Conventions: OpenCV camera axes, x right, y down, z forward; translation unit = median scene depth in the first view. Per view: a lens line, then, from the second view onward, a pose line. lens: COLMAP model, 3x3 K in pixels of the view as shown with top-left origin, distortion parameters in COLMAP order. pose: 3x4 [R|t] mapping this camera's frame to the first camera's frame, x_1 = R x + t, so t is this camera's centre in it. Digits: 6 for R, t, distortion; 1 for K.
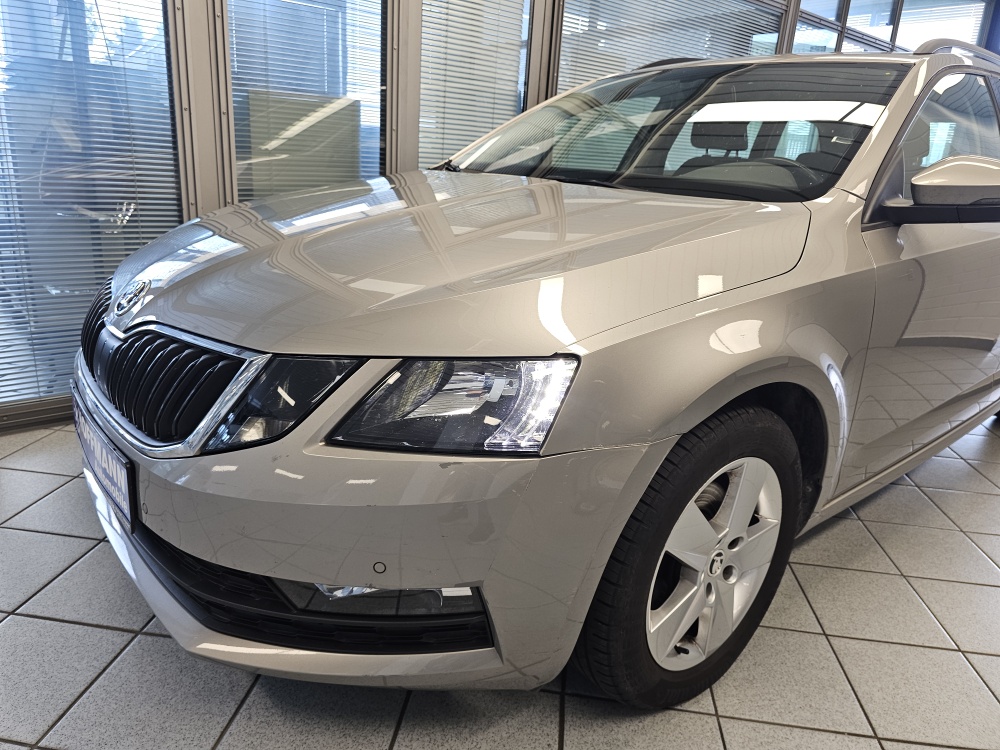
lens RADIAL K [[677.0, 0, 497.1], [0, 677.0, 370.1], [0, 0, 1]] dist [0.048359, -0.053365]
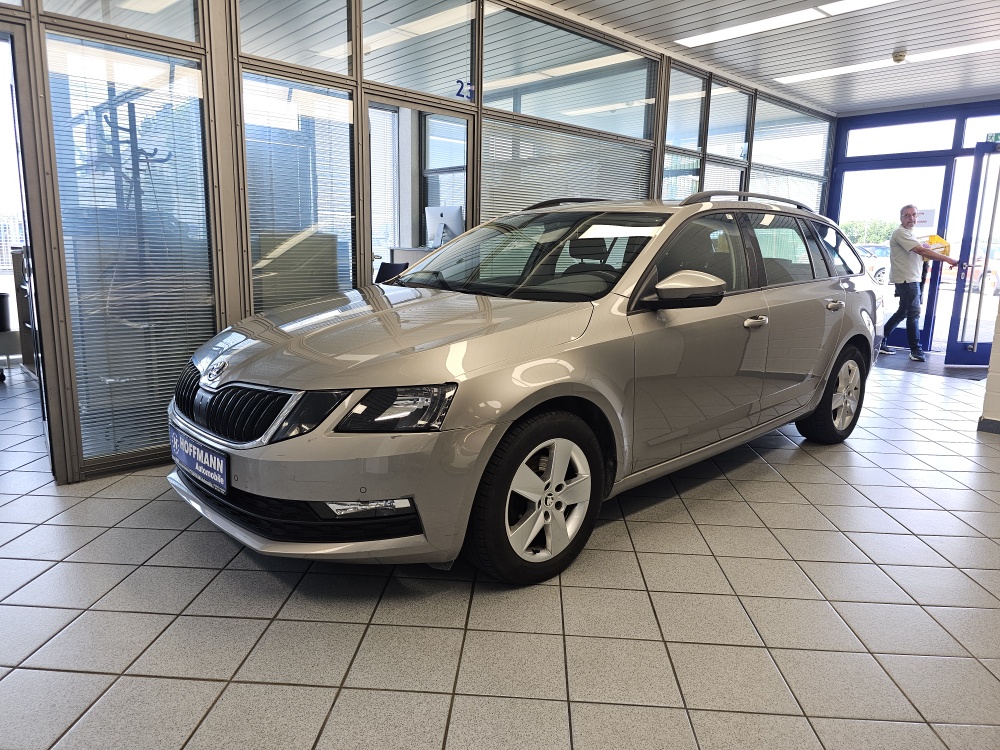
lens RADIAL K [[677.0, 0, 494.4], [0, 677.0, 379.1], [0, 0, 1]] dist [0.048359, -0.053365]
pose [[0.998168, -0.048682, 0.035937, 0.112072], [0.052244, 0.992999, -0.105940, 0.130740], [-0.030528, 0.107624, 0.993723, -0.724674]]
